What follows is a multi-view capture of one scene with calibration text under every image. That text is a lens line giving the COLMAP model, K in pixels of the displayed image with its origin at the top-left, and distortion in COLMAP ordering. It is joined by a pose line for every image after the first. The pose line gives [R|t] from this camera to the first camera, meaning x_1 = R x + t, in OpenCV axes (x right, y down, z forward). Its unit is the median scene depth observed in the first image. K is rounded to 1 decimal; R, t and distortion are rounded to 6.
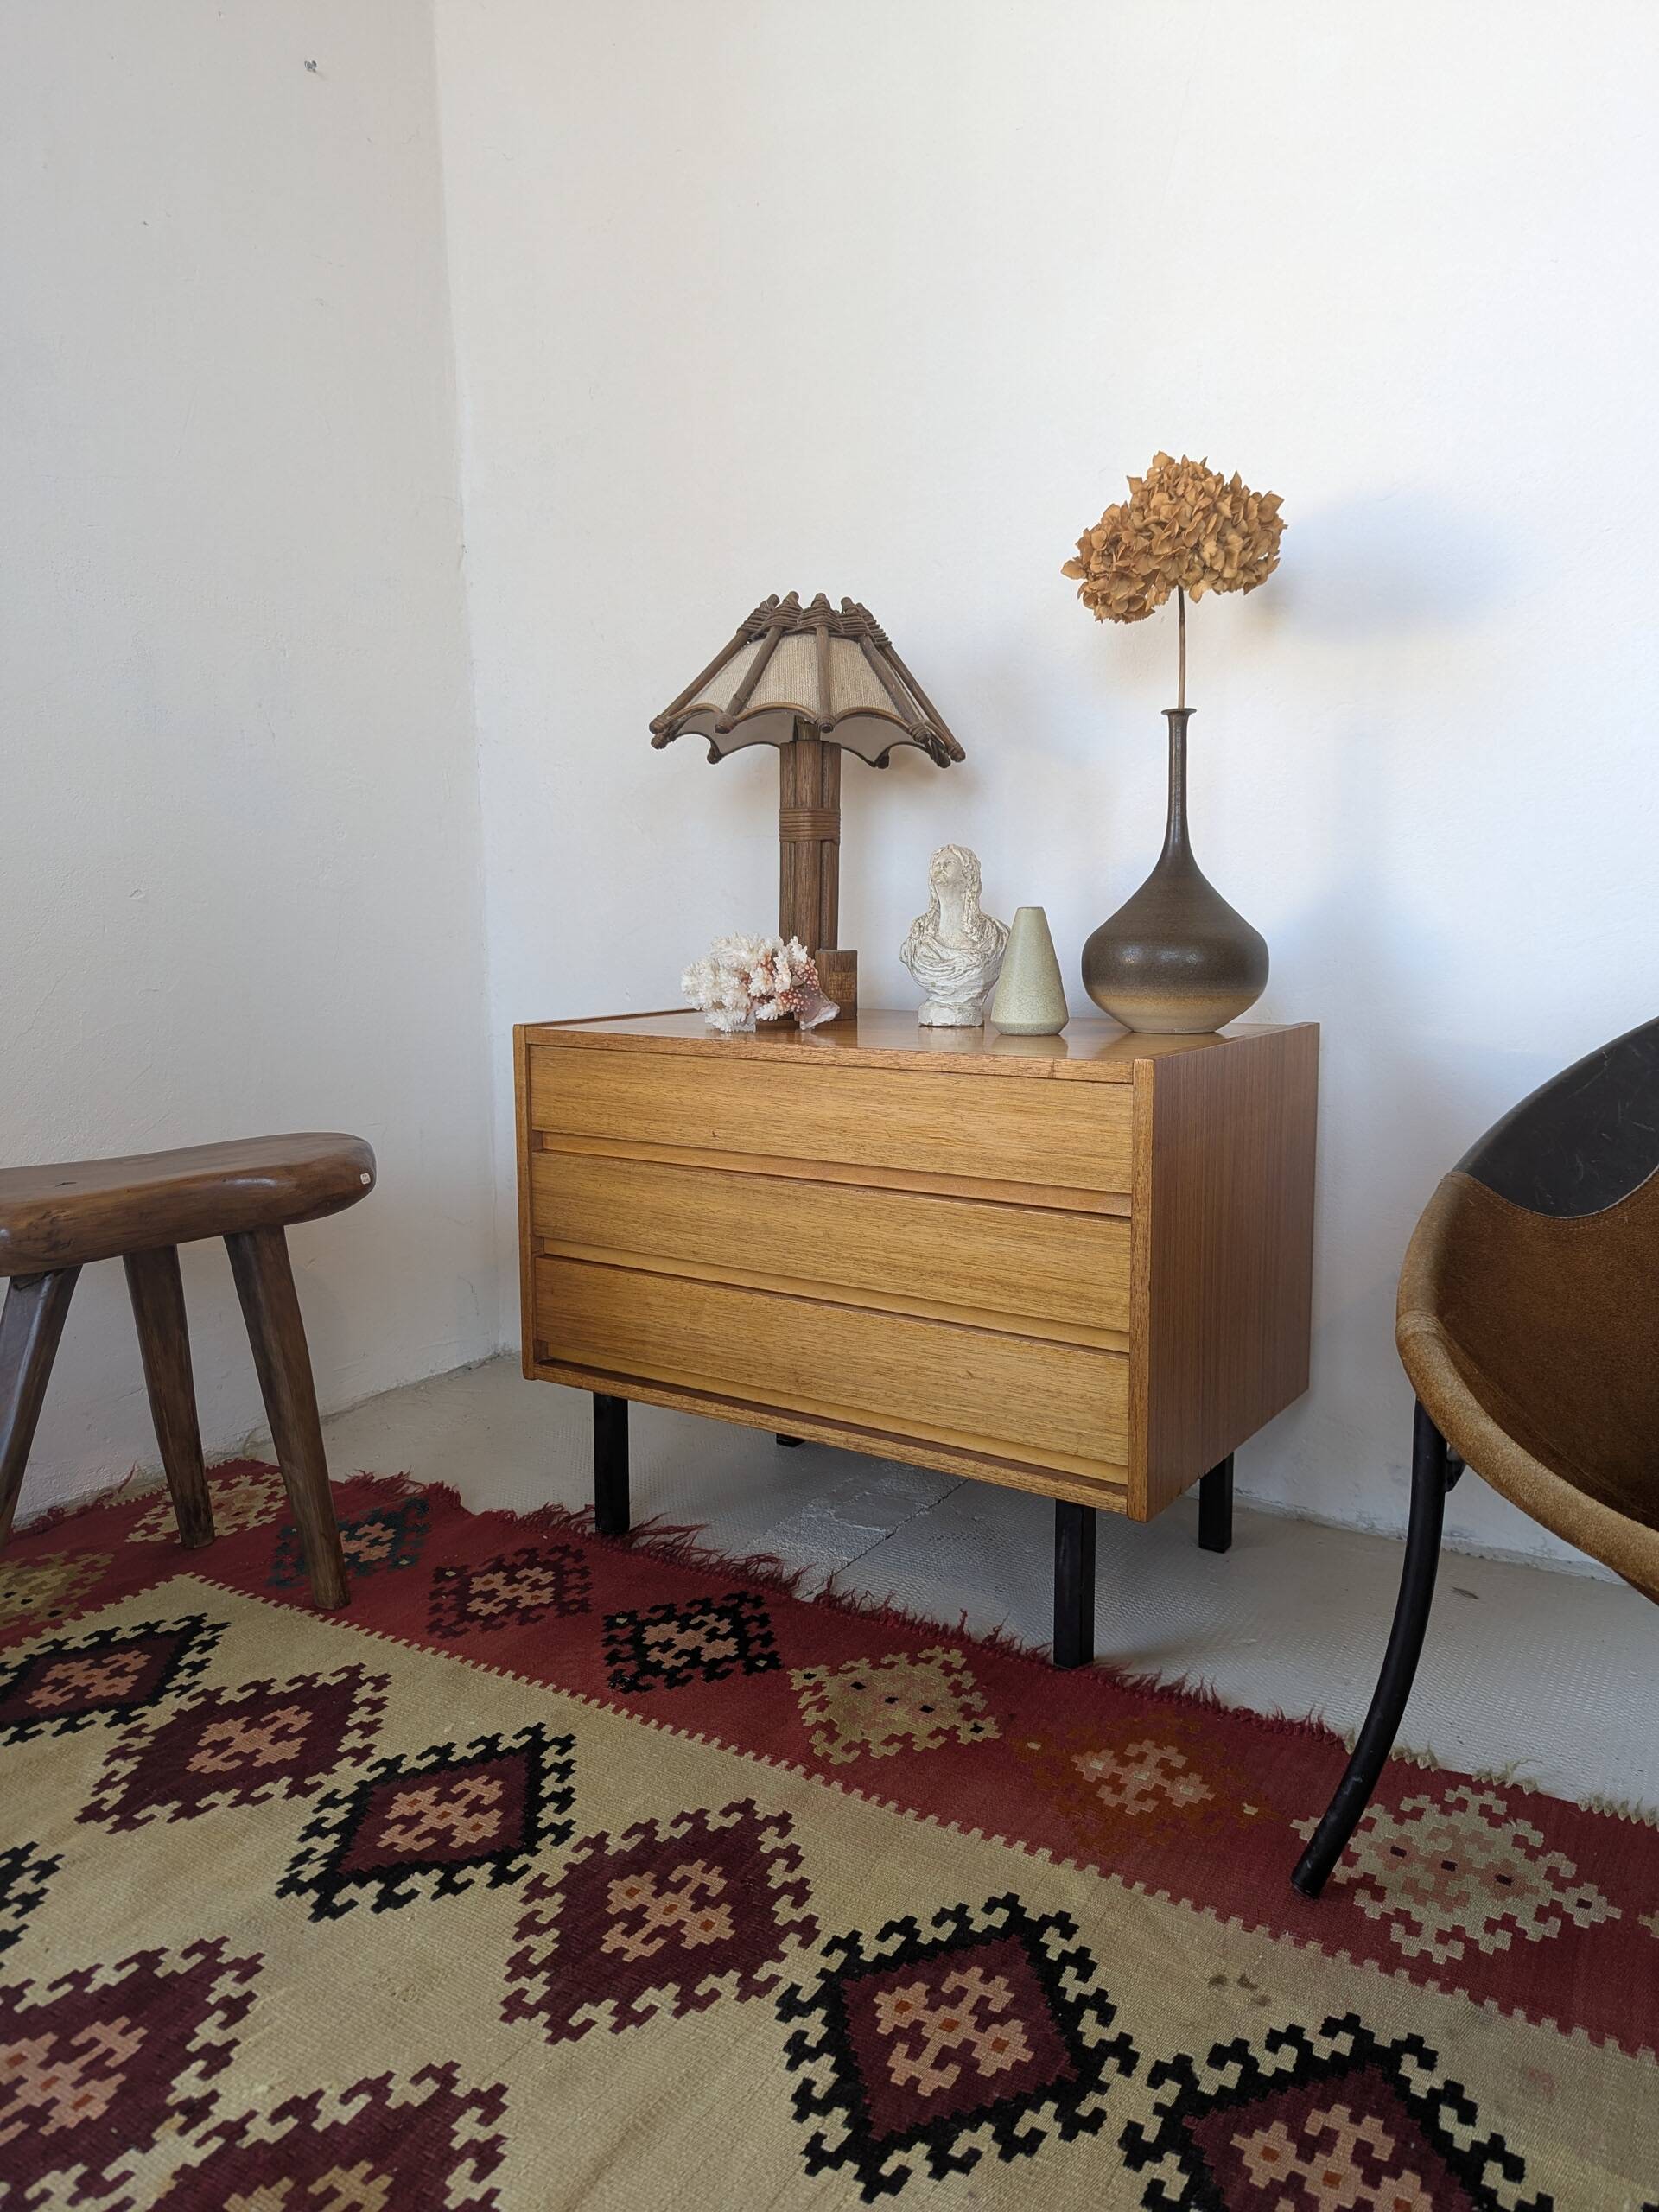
lens RADIAL K [[1608.8, 0, 829.5], [0, 1608.8, 1106.0], [0, 0, 1]] dist [0.035142, -0.046584]
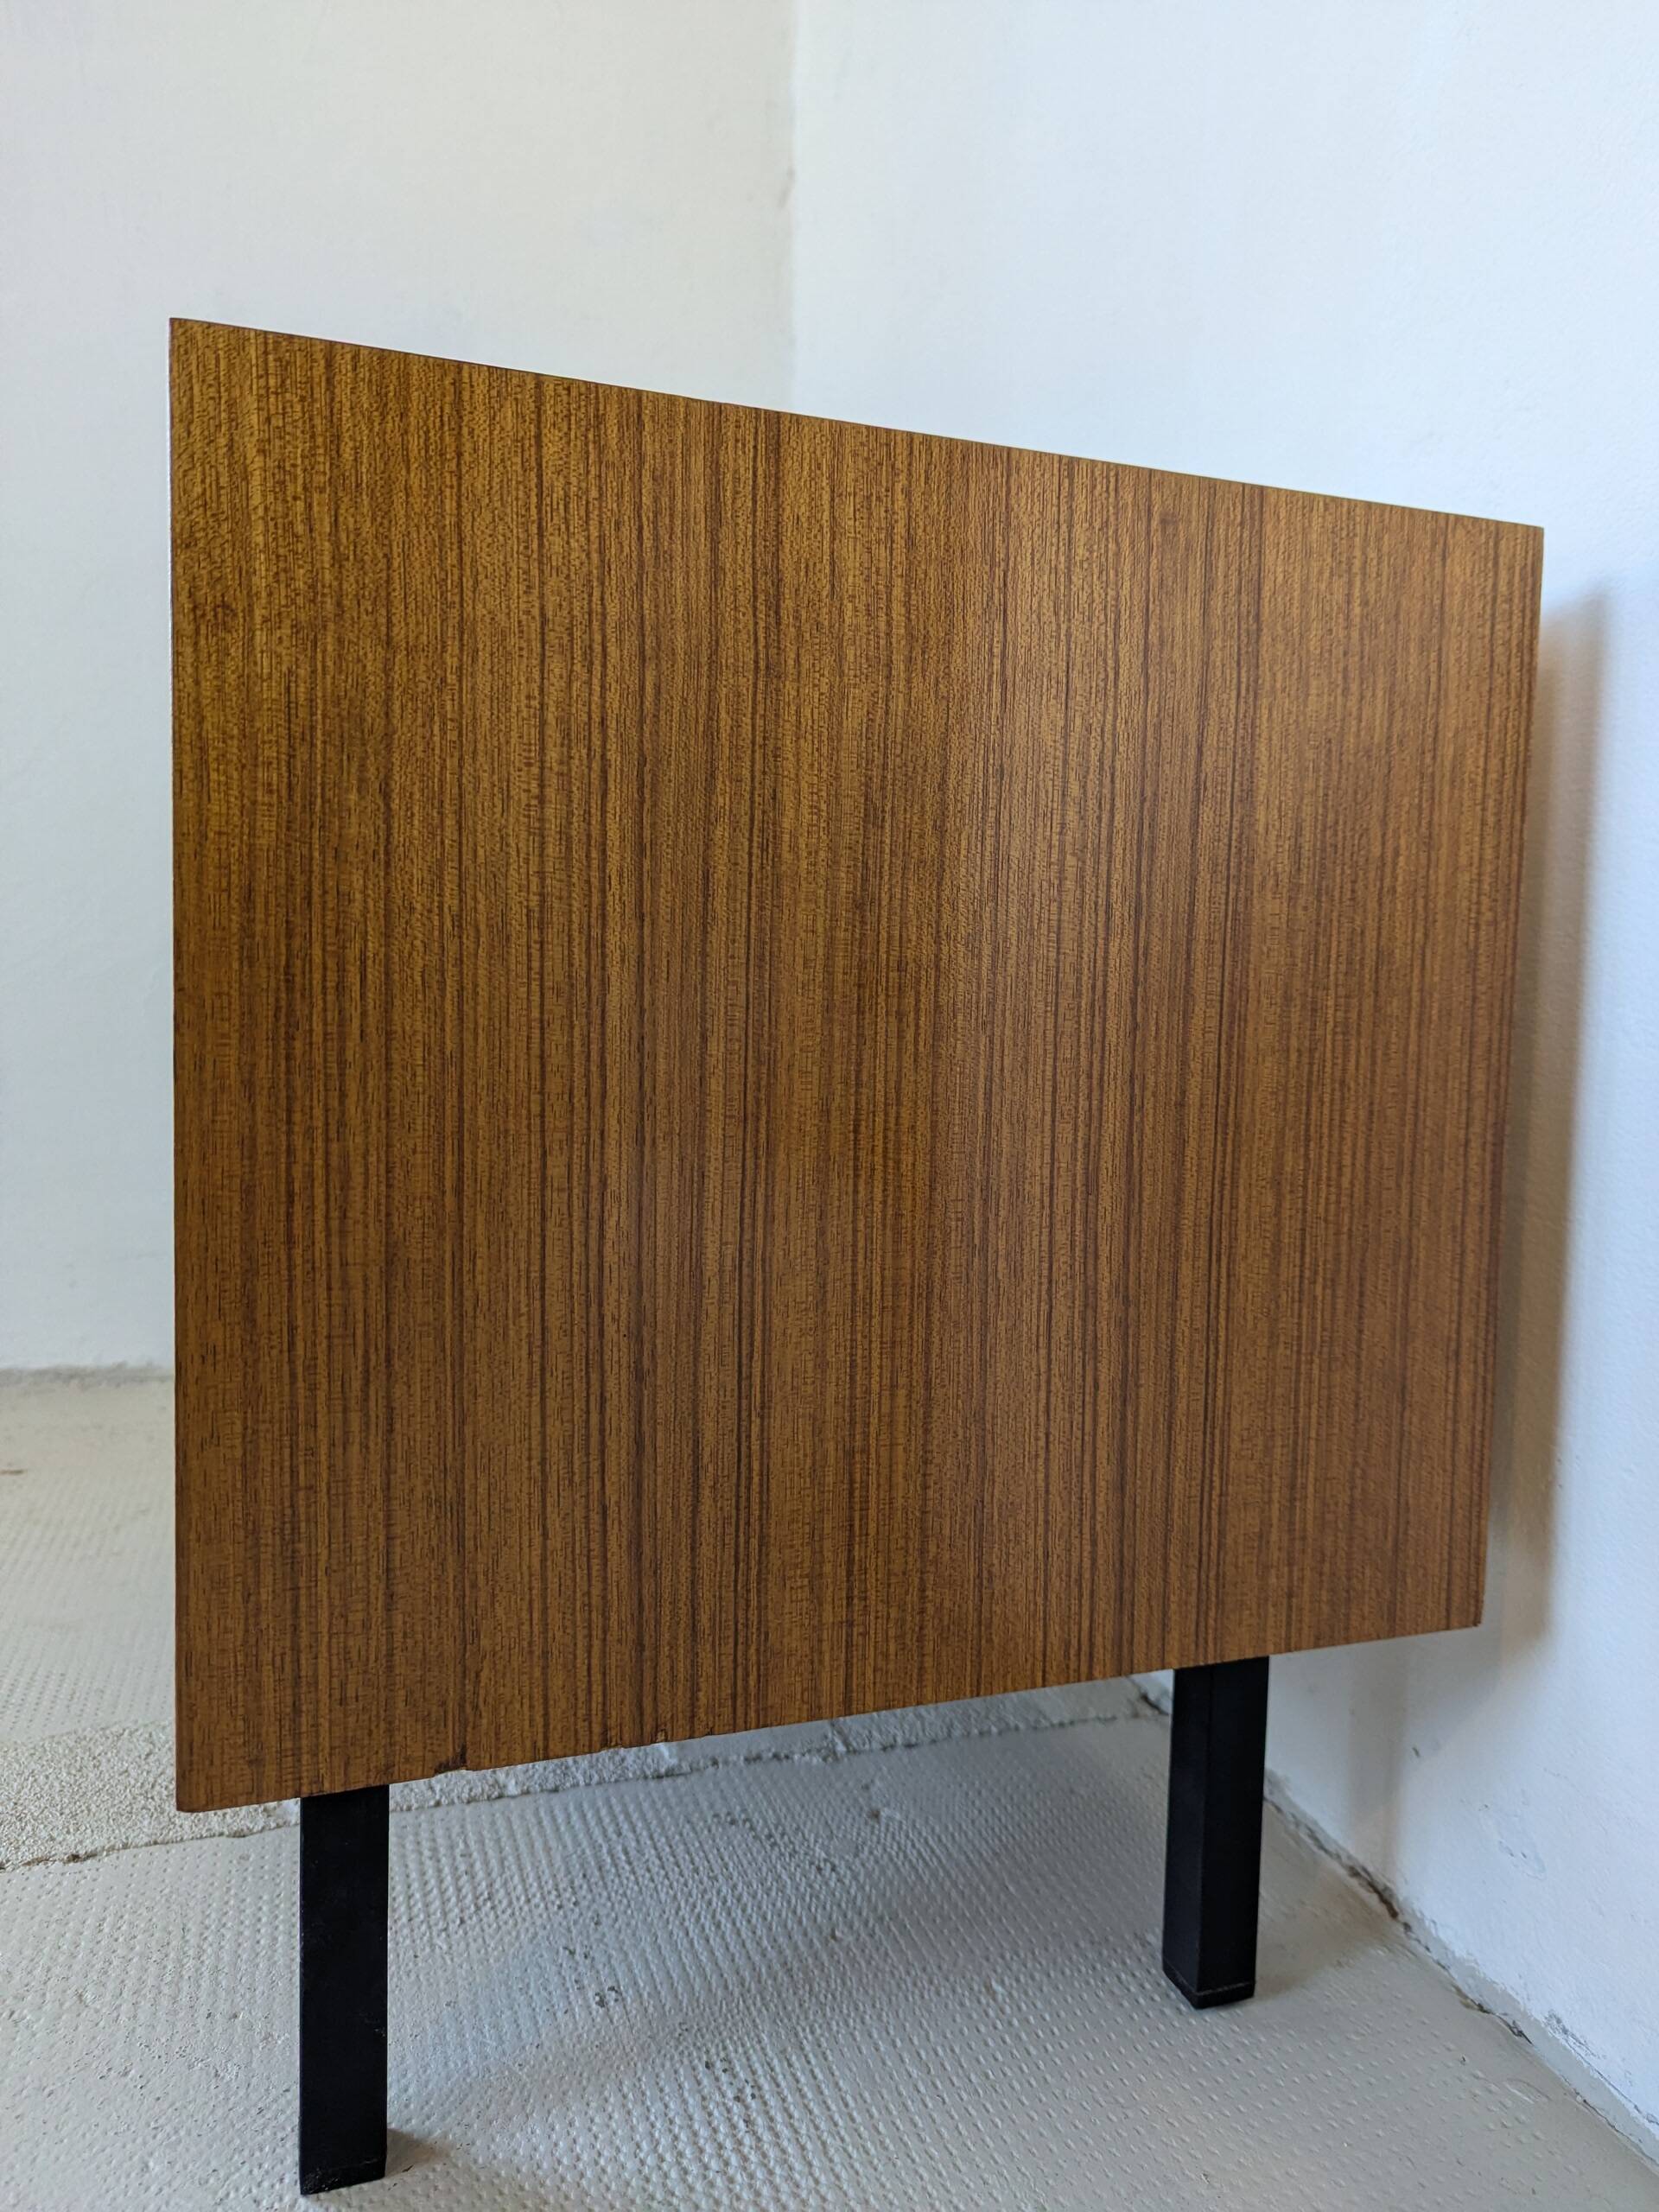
lens RADIAL K [[1608.8, 0, 829.5], [0, 1608.8, 1106.0], [0, 0, 1]] dist [0.035142, -0.046584]
pose [[0.807822, 0.063506, -0.585995, 0.420640], [-0.100358, 0.994482, -0.030573, 0.100586], [0.580820, 0.083507, 0.809737, 0.701416]]
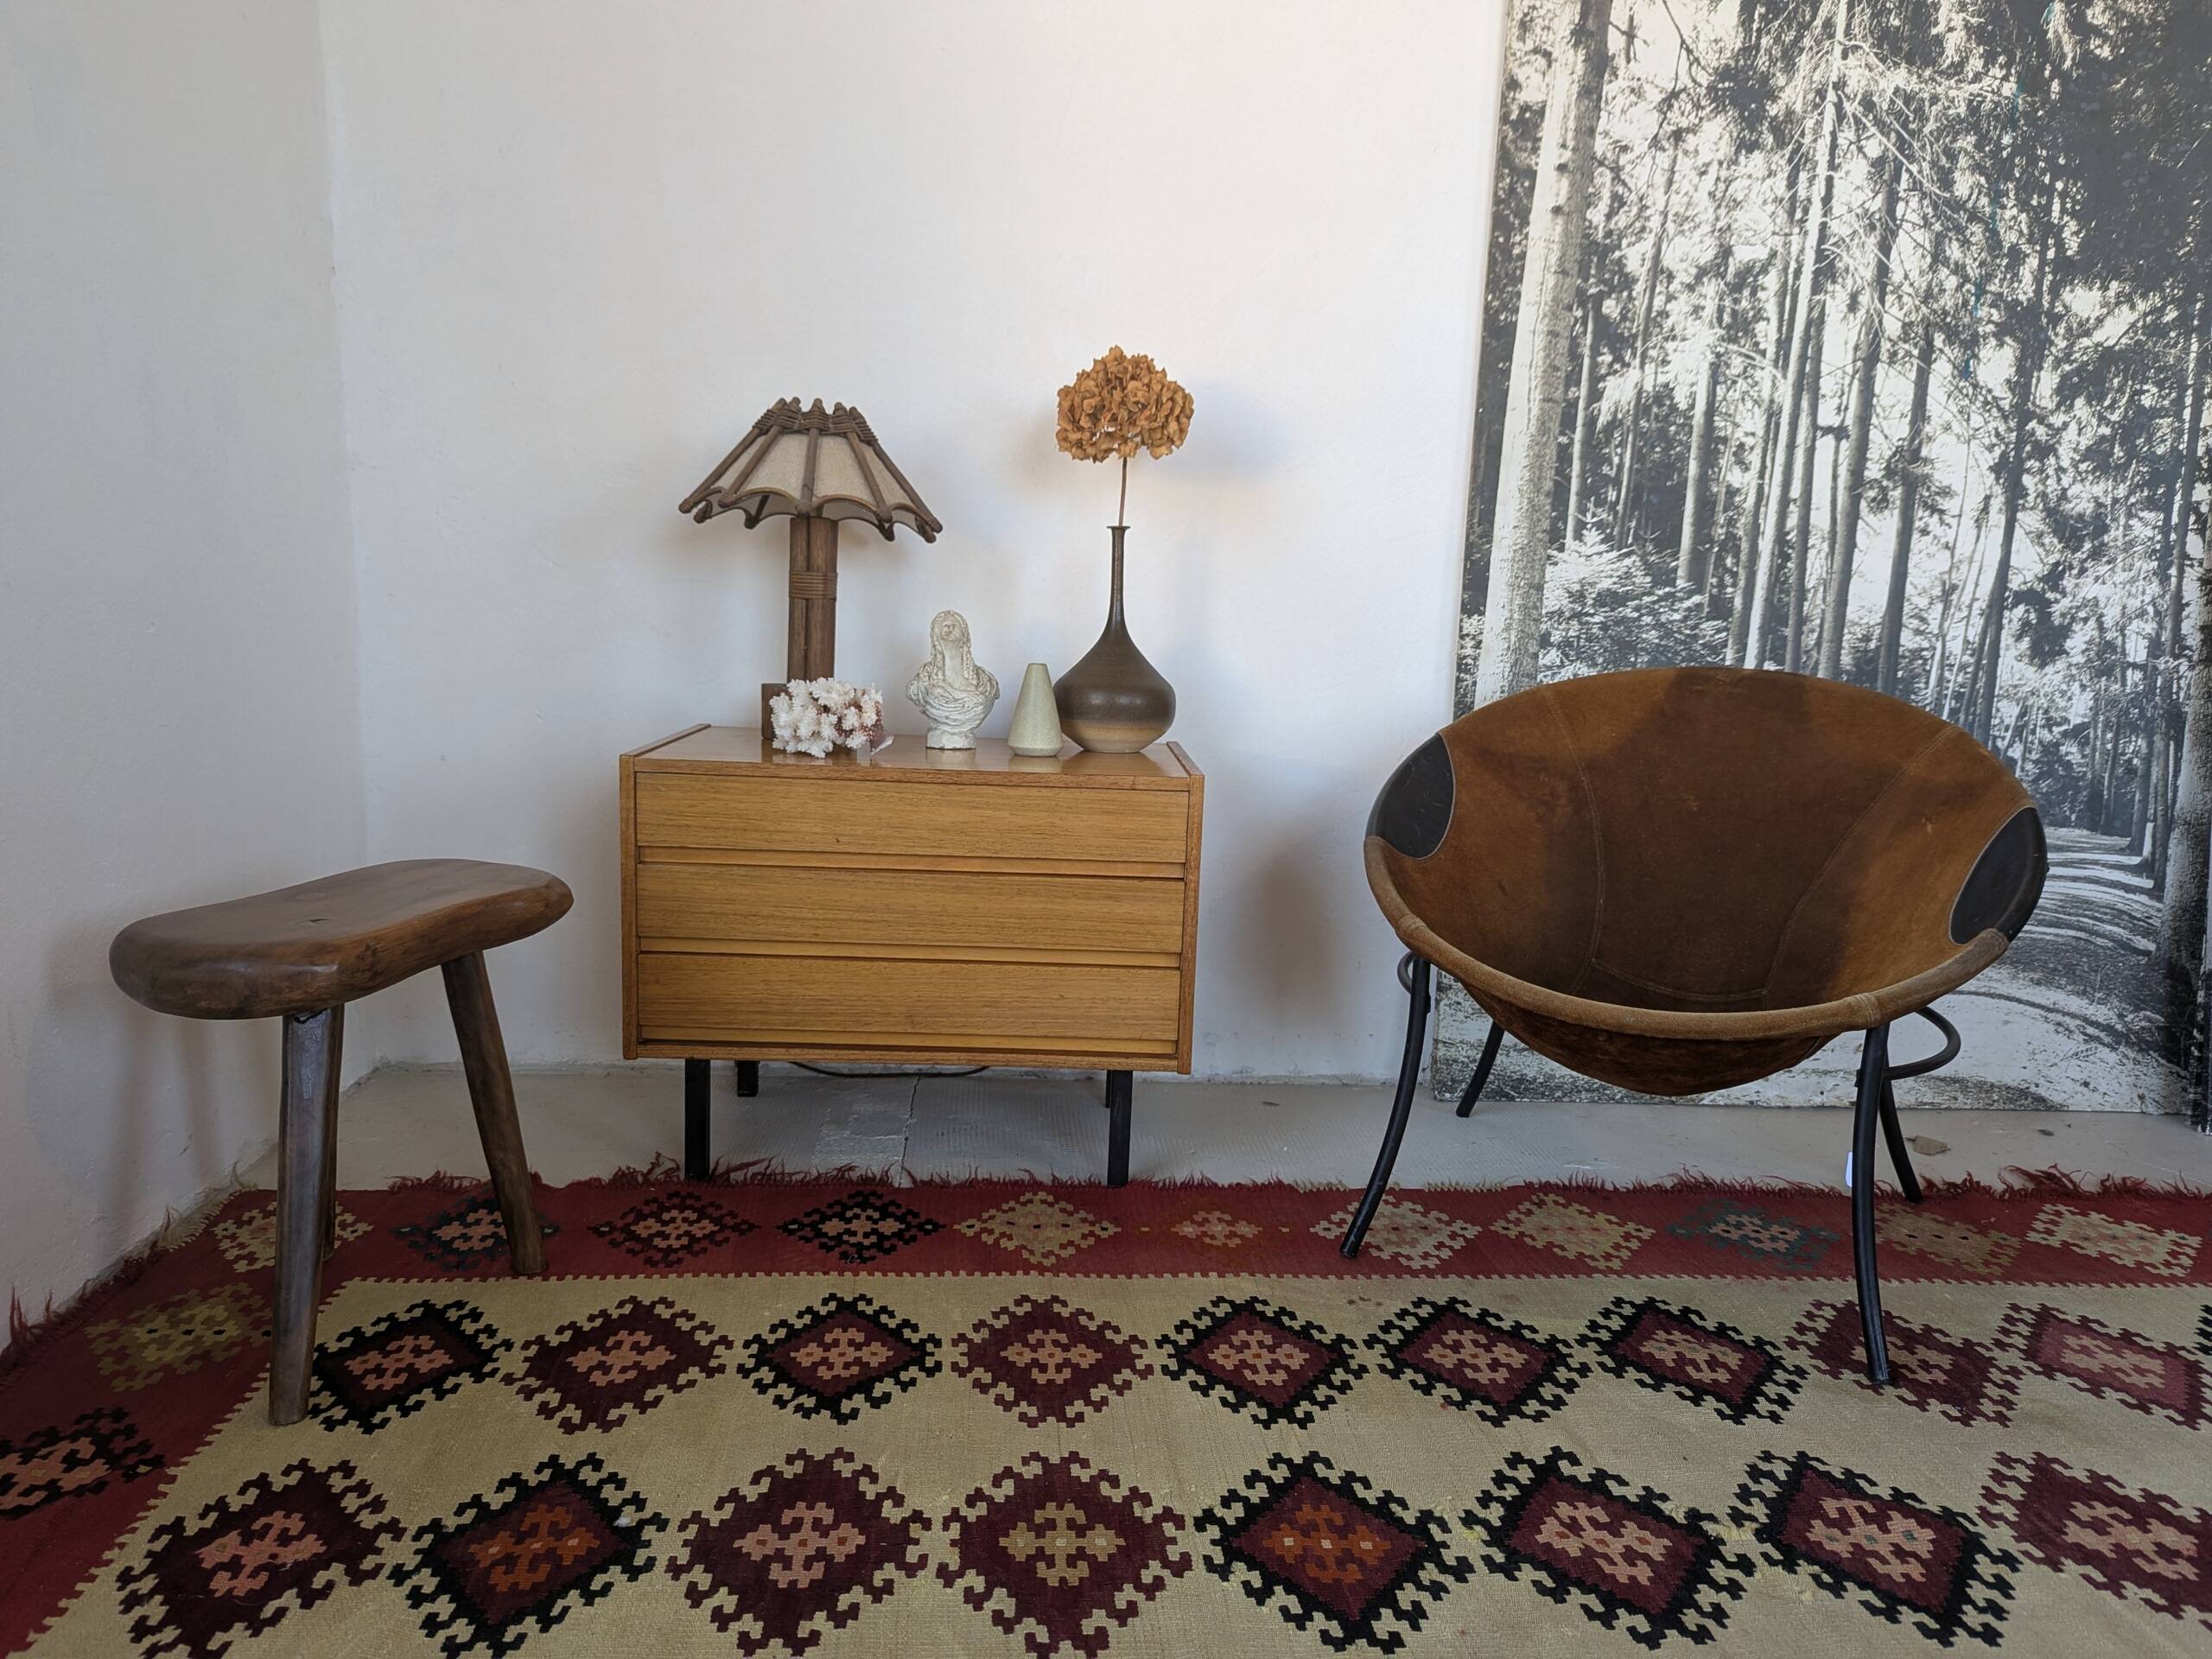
lens RADIAL K [[1608.8, 0, 1113.9], [0, 1608.8, 866.1], [0, 0, 1]] dist [0.035142, -0.046584]
pose [[0.803845, -0.068298, 0.590905, -0.665491], [0.036271, 0.997166, 0.065913, -0.039185], [-0.593732, -0.031551, 0.804044, -0.165641]]
